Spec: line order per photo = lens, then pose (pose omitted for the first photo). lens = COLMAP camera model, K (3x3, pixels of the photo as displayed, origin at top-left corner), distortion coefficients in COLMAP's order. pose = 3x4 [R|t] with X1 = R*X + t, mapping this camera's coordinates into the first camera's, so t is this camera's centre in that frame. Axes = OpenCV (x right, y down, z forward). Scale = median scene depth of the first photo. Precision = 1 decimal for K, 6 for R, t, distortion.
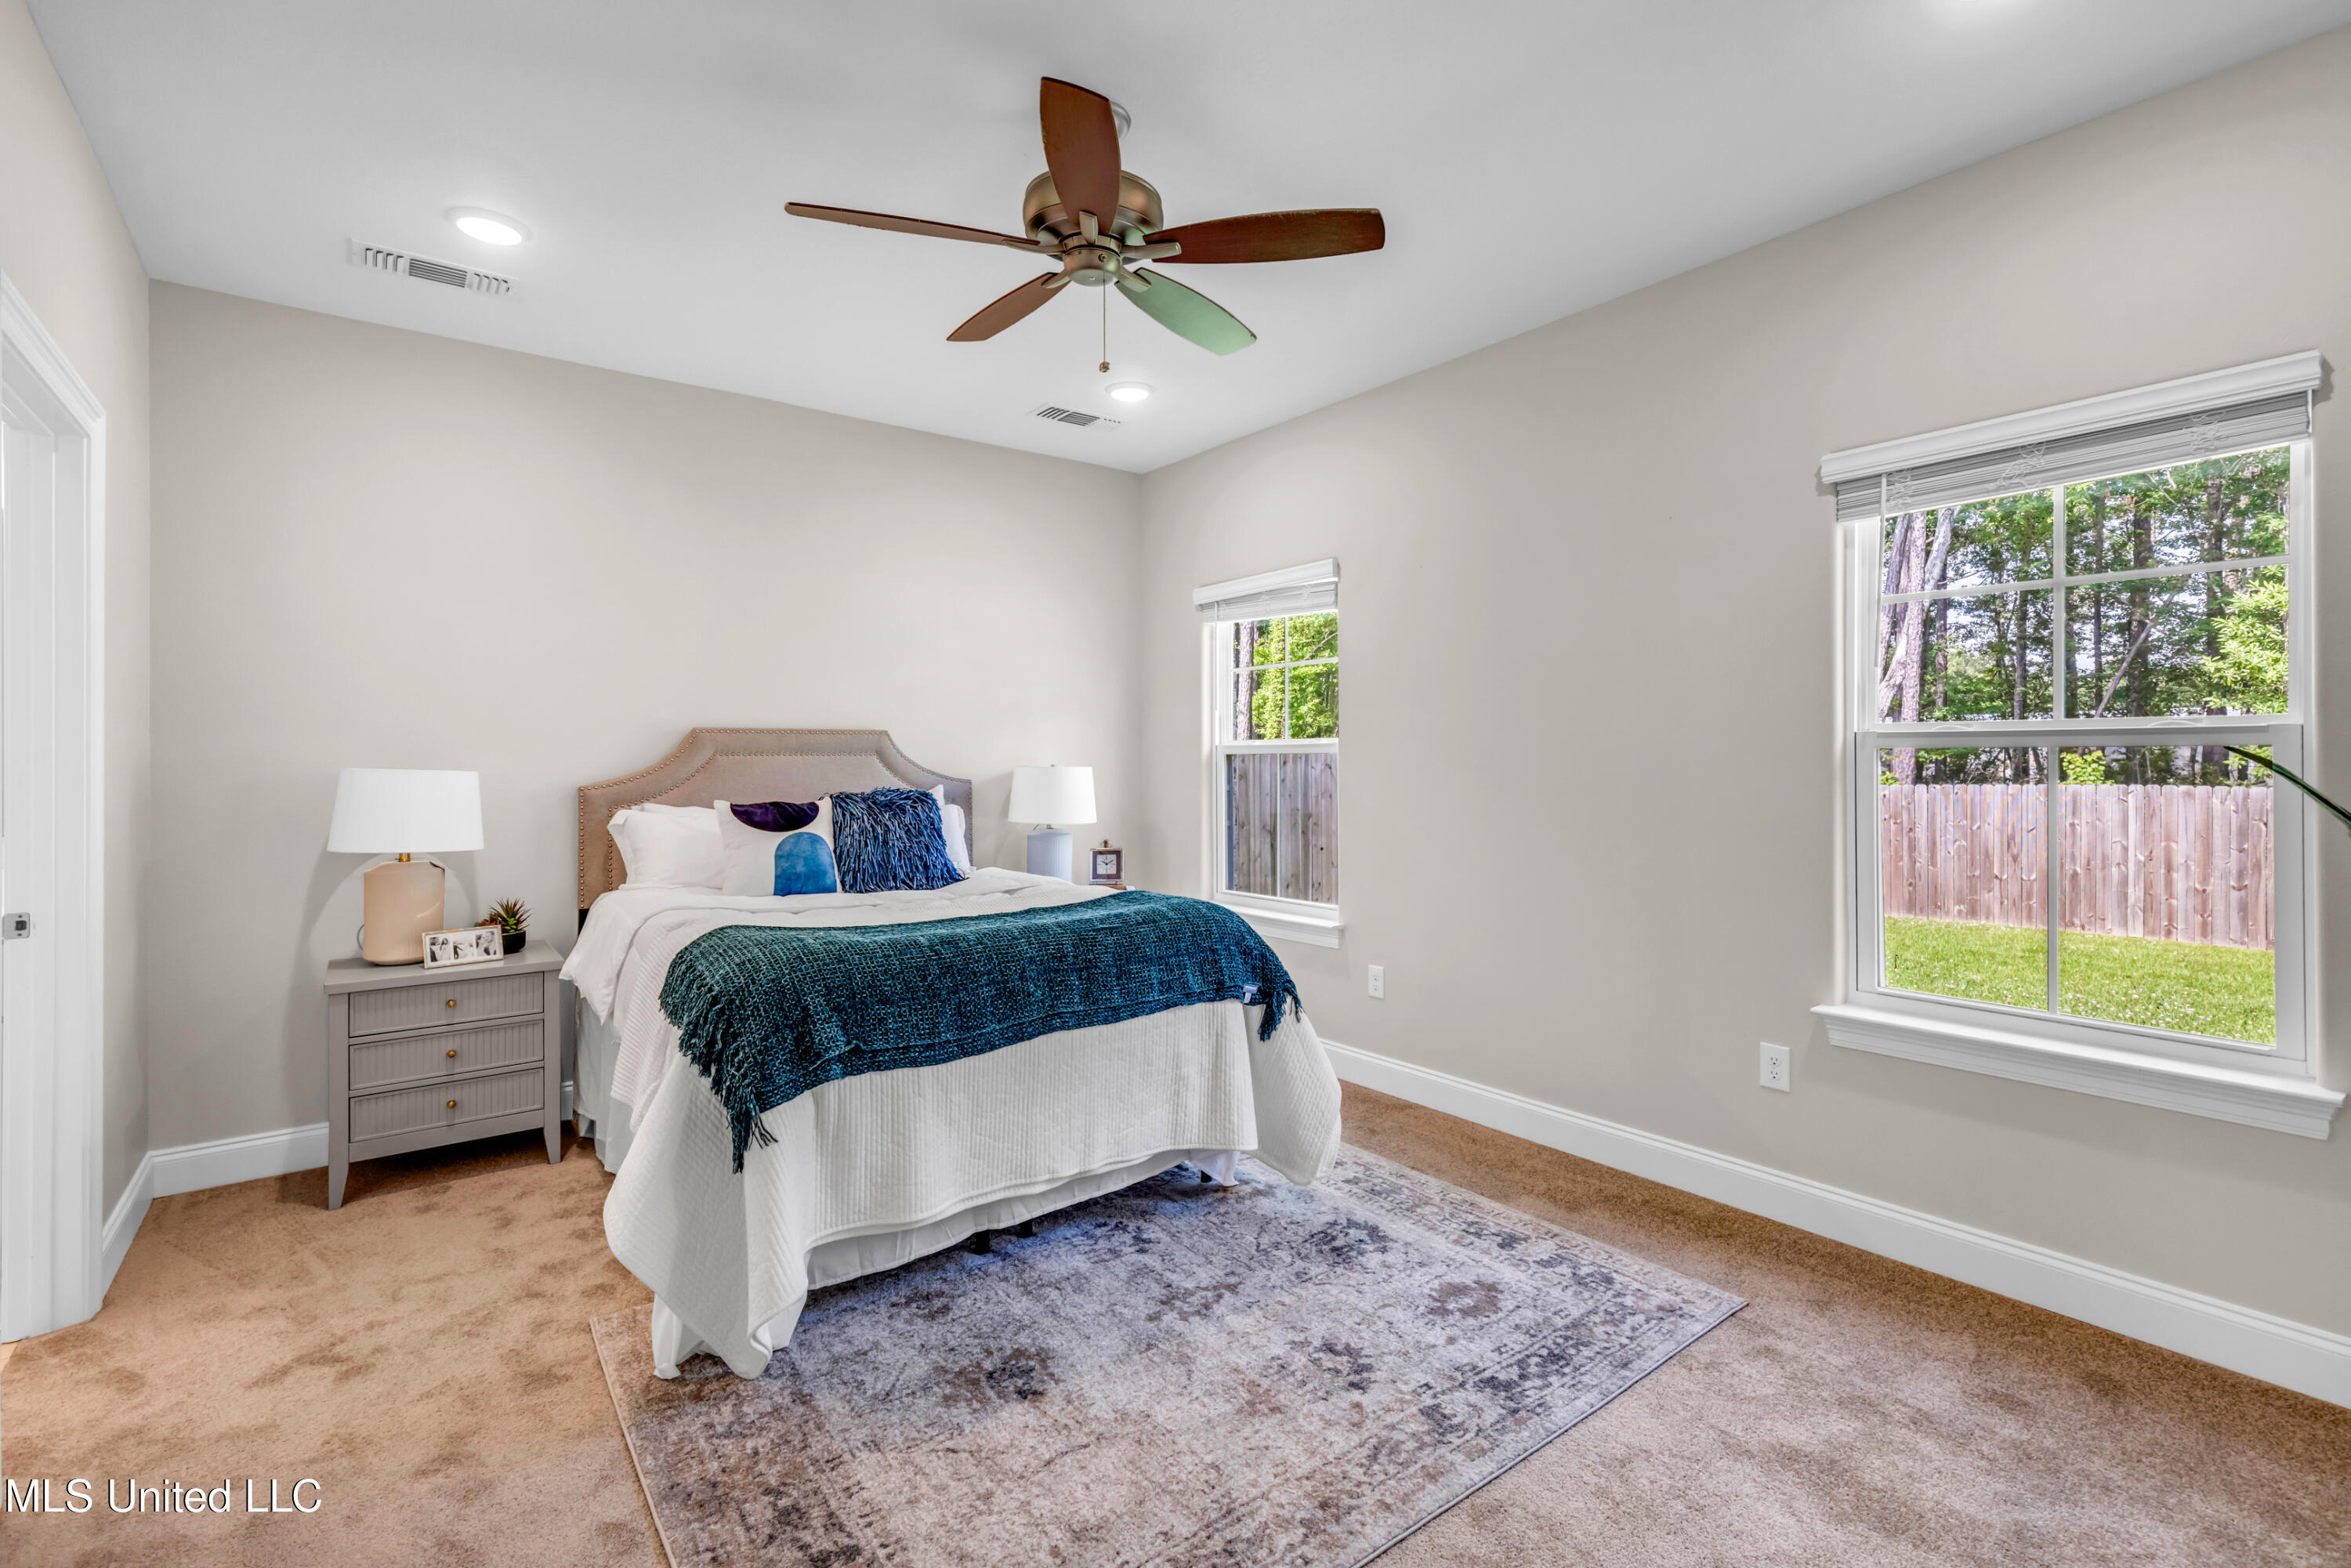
lens RADIAL K [[1084.9, 0, 1180.4], [0, 1084.9, 762.8], [0, 0, 1]] dist [0.003175, 0.000129]
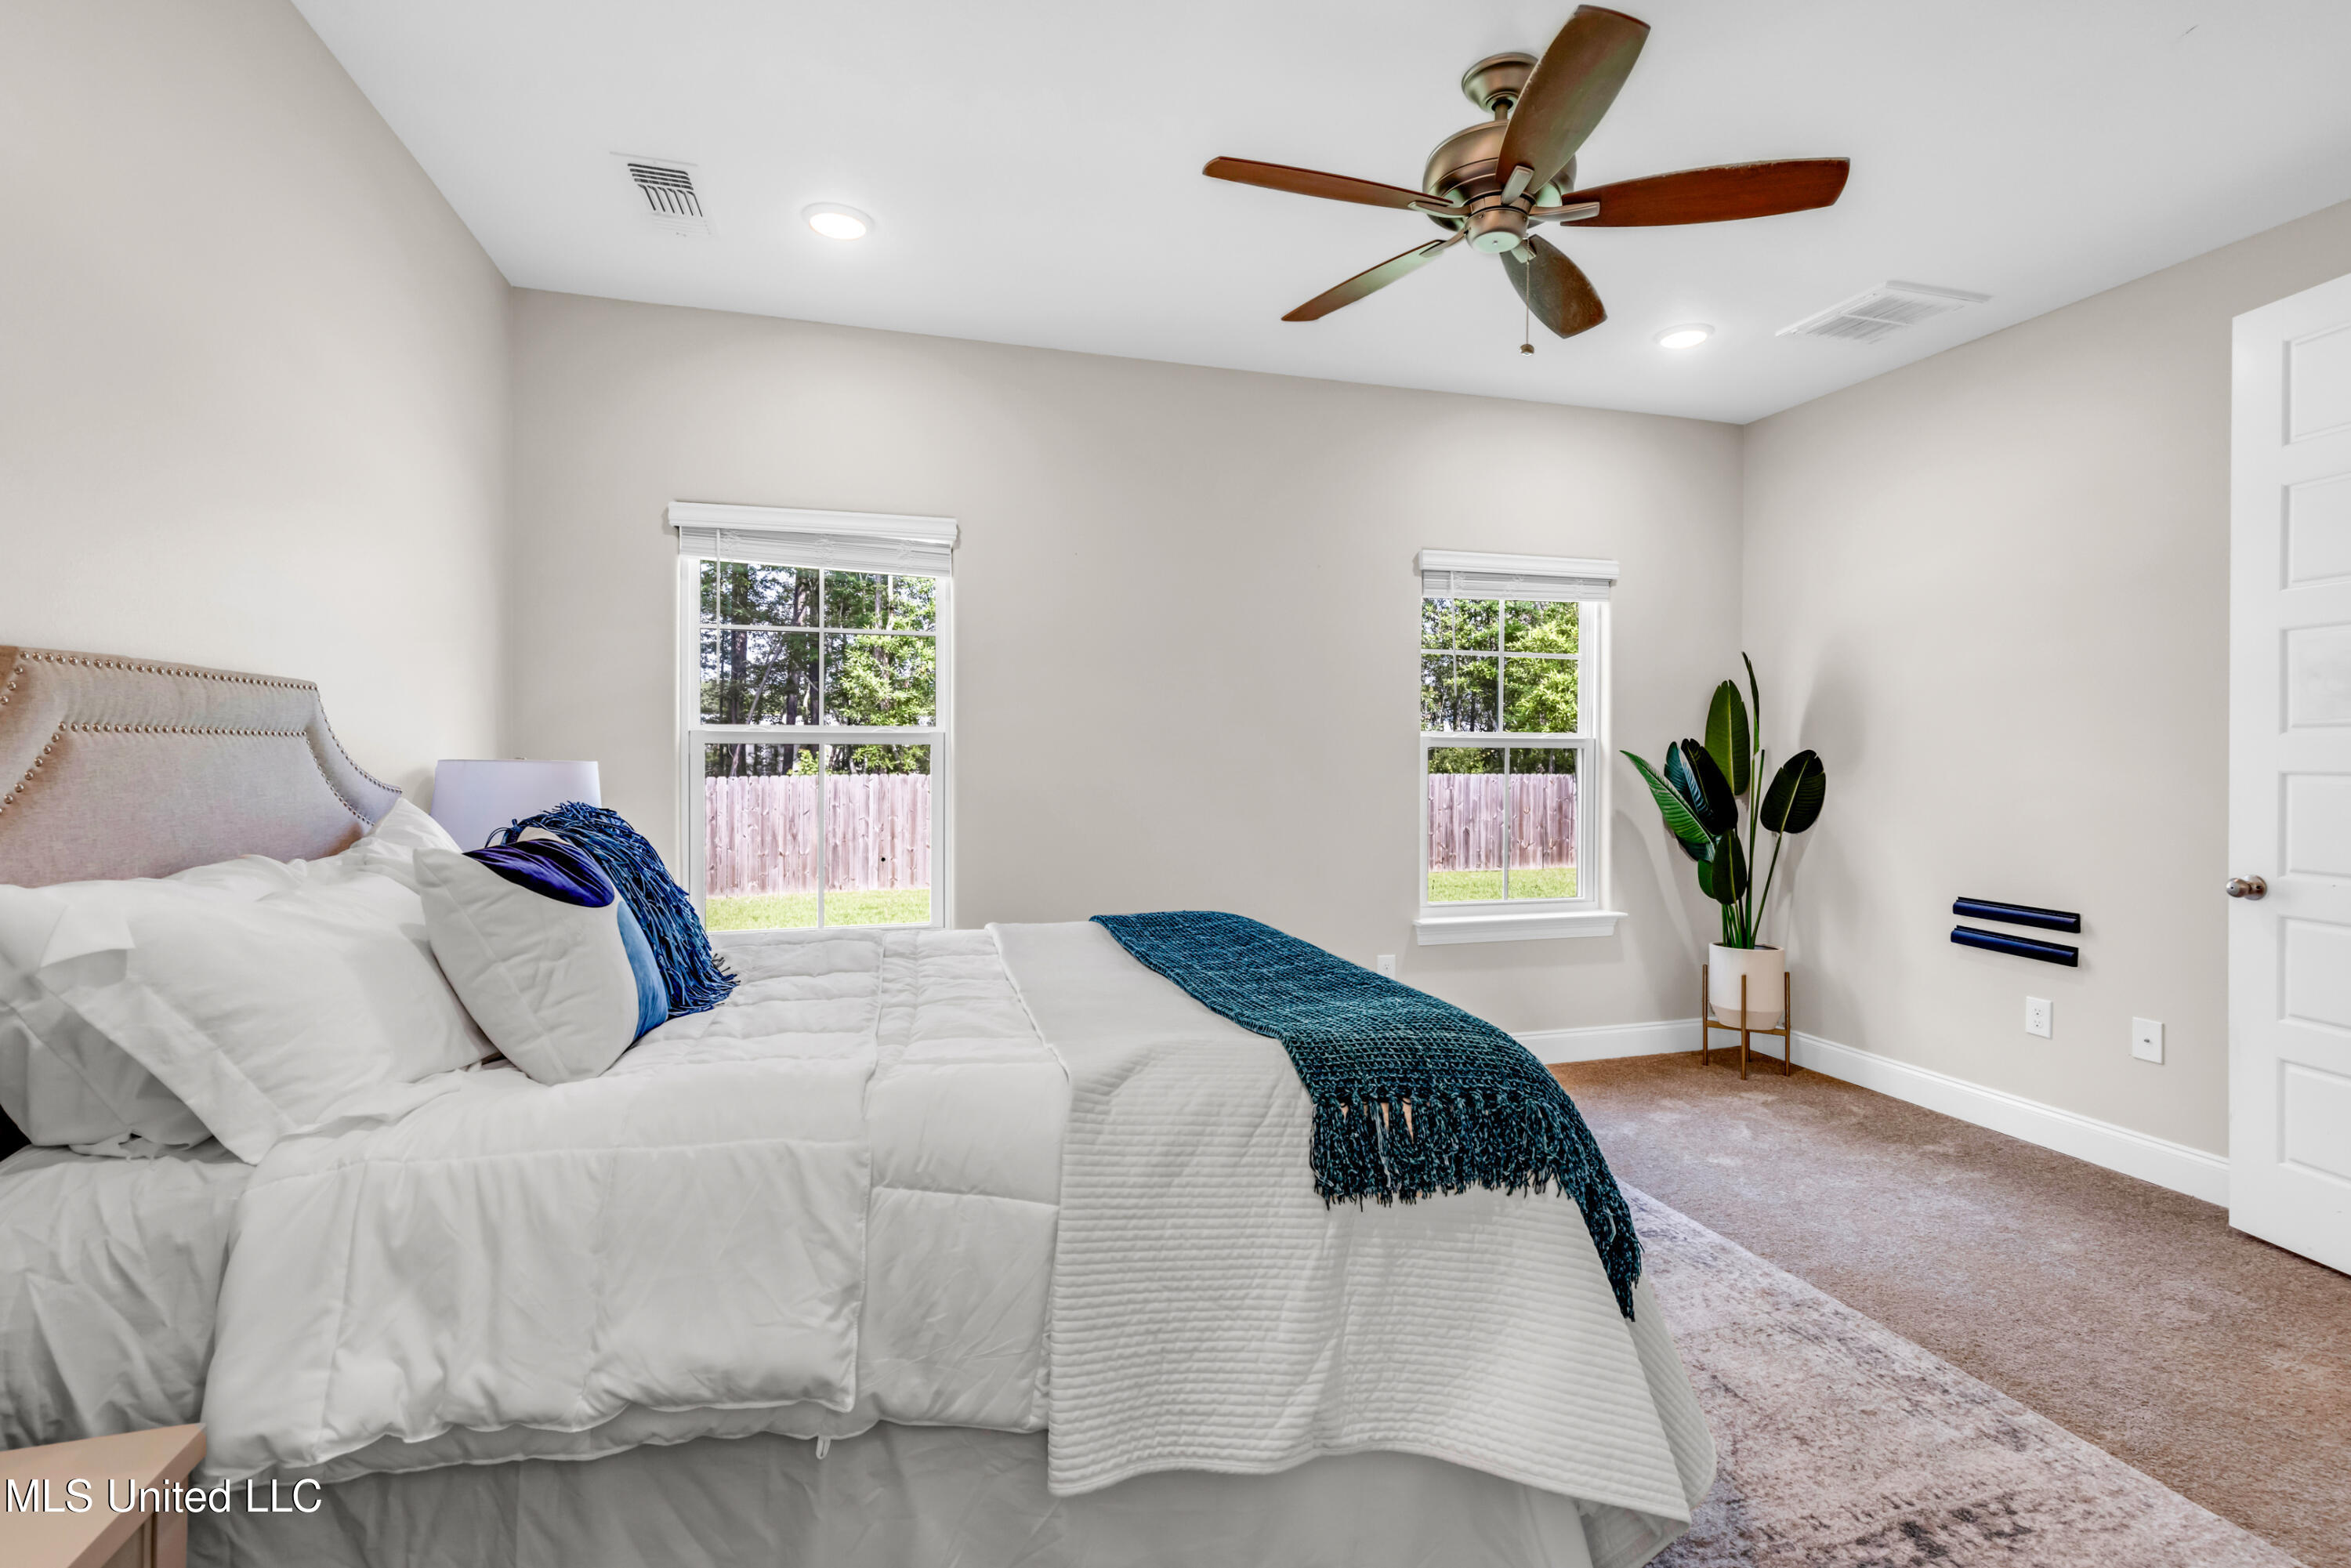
lens RADIAL K [[1084.9, 0, 1180.4], [0, 1084.9, 762.8], [0, 0, 1]] dist [0.003175, 0.000129]
pose [[0.354295, -0.003399, 0.935128, -0.217844], [-0.000415, 0.999993, 0.003792, 0.001082], [-0.935134, -0.001731, 0.354291, 0.187390]]
